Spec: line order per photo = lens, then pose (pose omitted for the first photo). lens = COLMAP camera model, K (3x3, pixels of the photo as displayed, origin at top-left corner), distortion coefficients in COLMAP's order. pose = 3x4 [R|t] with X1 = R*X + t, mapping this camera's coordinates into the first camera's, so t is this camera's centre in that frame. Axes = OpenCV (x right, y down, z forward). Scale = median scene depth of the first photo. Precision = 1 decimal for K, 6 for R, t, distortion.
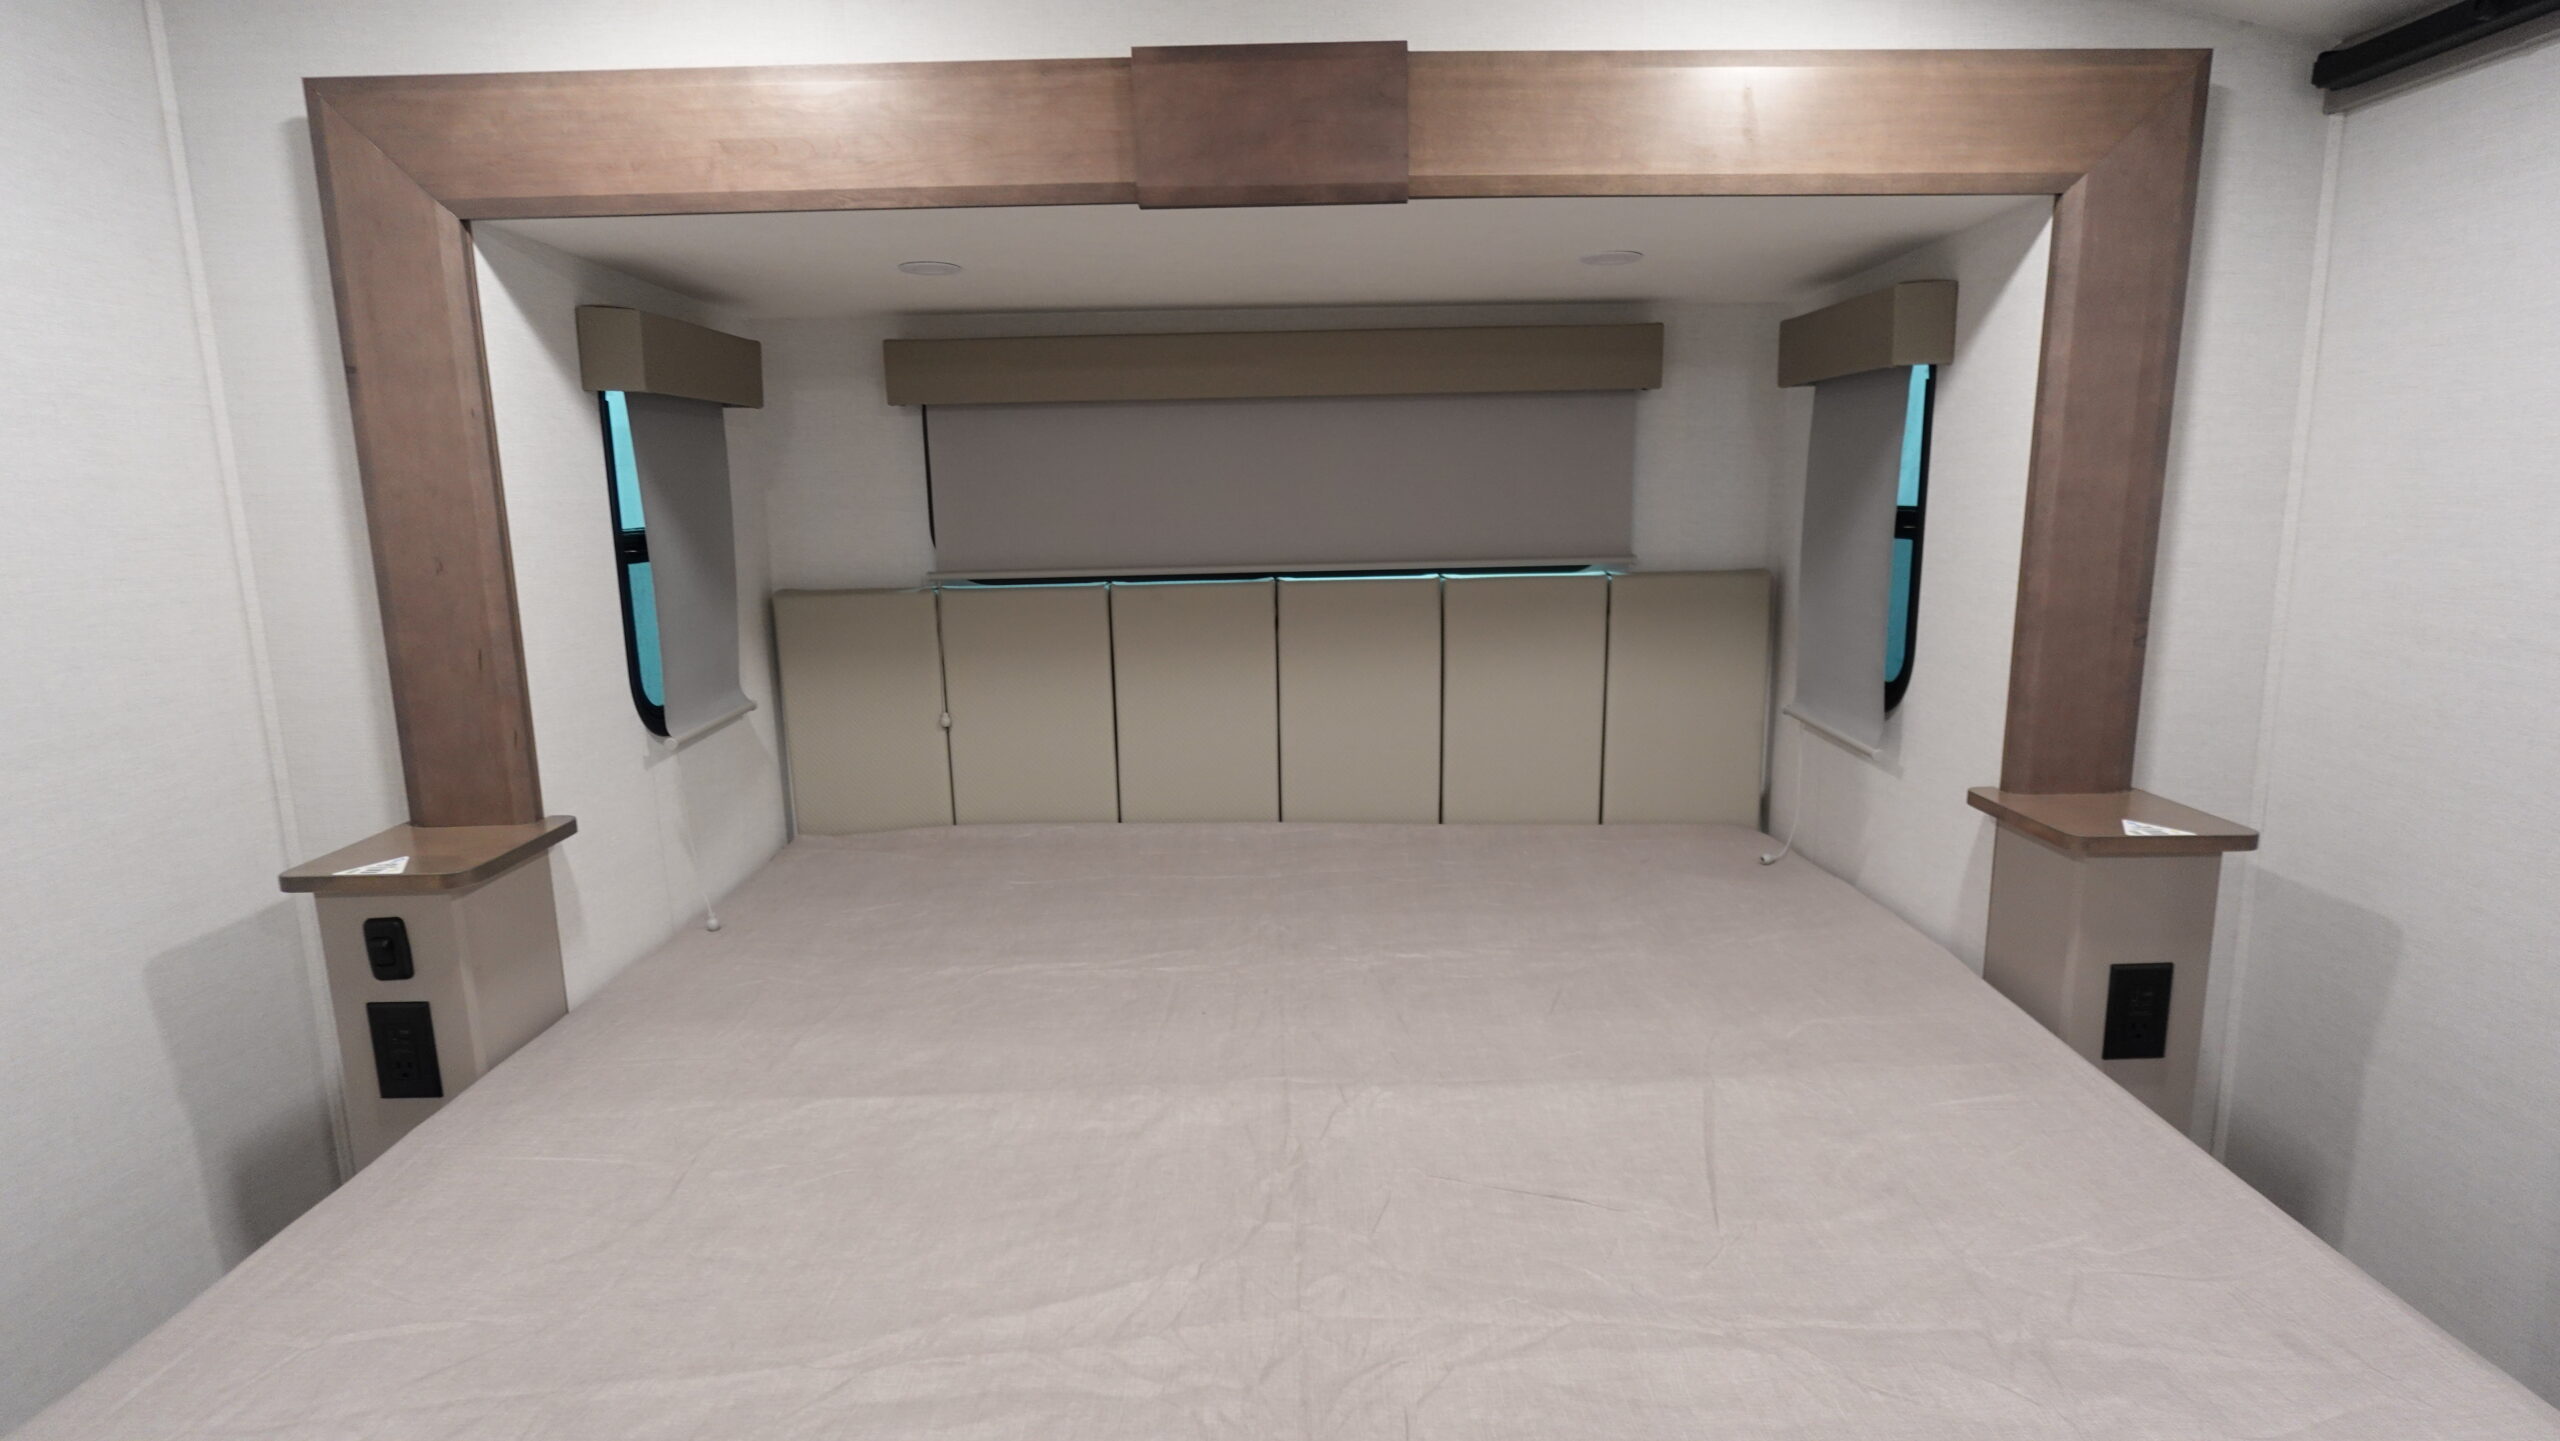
lens RADIAL K [[1293.9, 0, 1291.6], [0, 1293.9, 721.8], [0, 0, 1]] dist [0.000026, -0.001742]
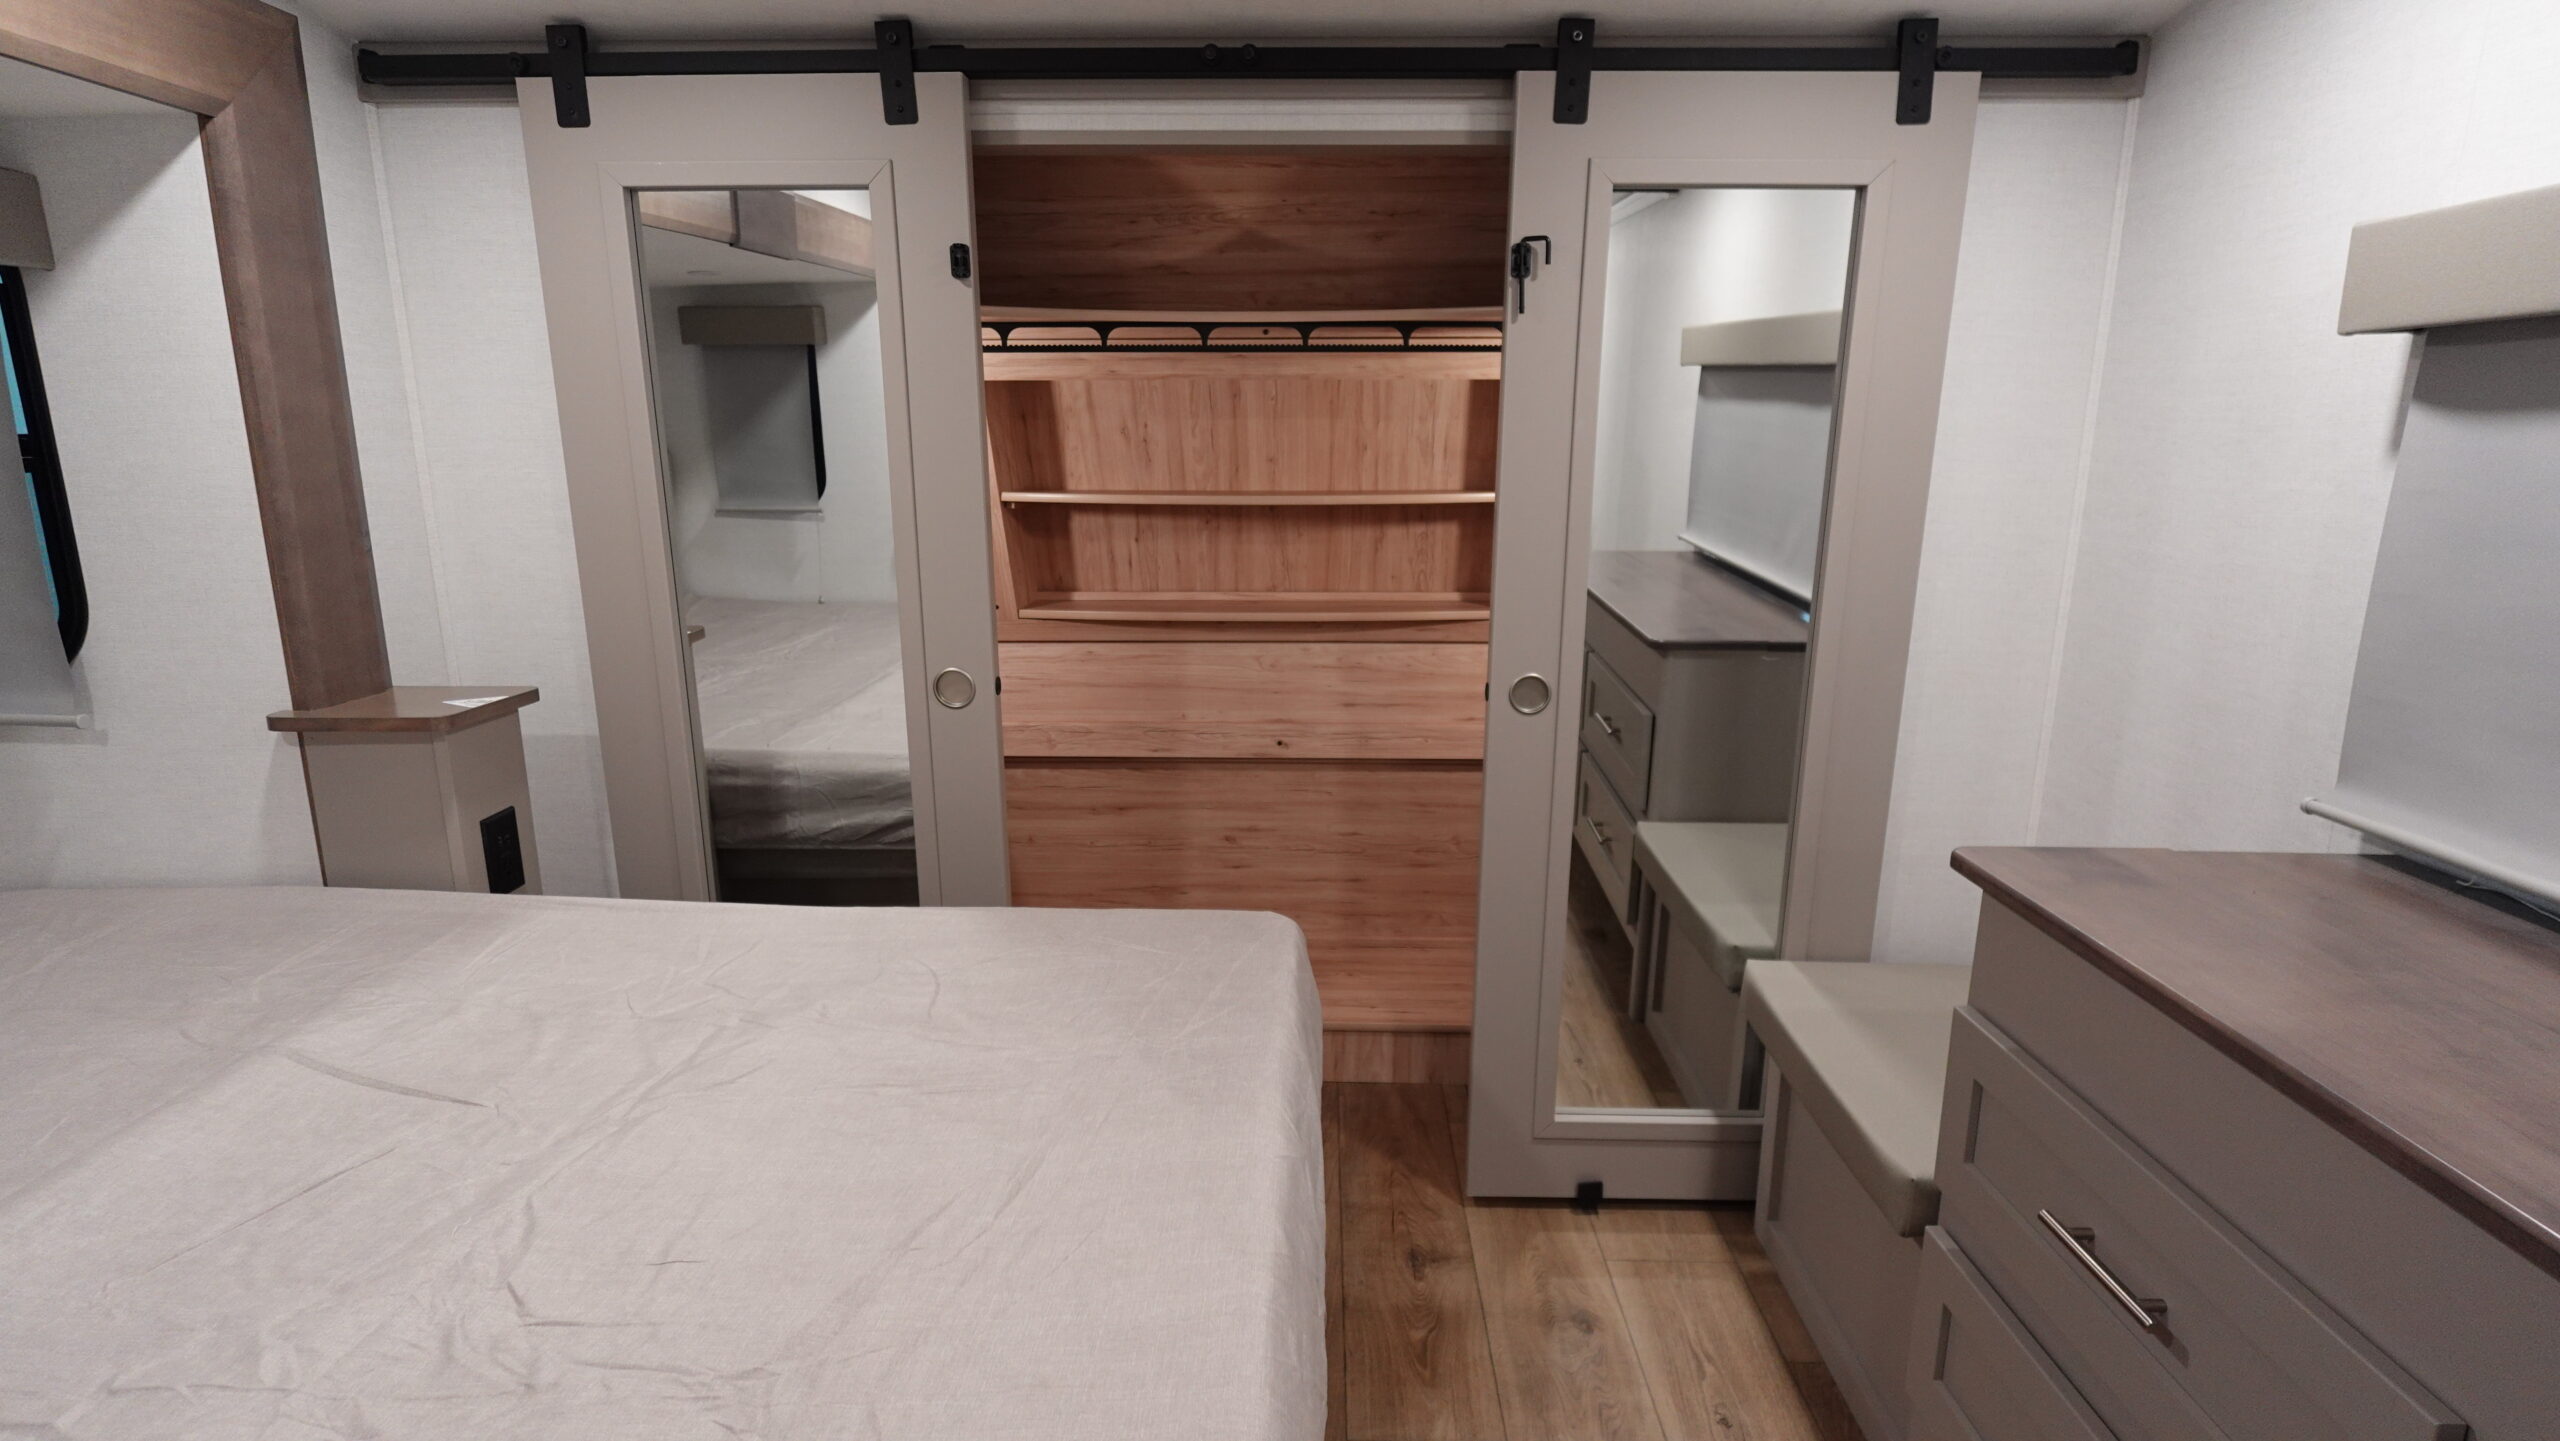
lens RADIAL K [[1293.9, 0, 1293.8], [0, 1293.9, 732.0], [0, 0, 1]] dist [0.000026, -0.001742]
pose [[0.018458, -0.207155, 0.978134, -0.471453], [0.179296, 0.963128, 0.200593, 0.006065], [-0.983622, 0.171673, 0.054919, 0.186585]]
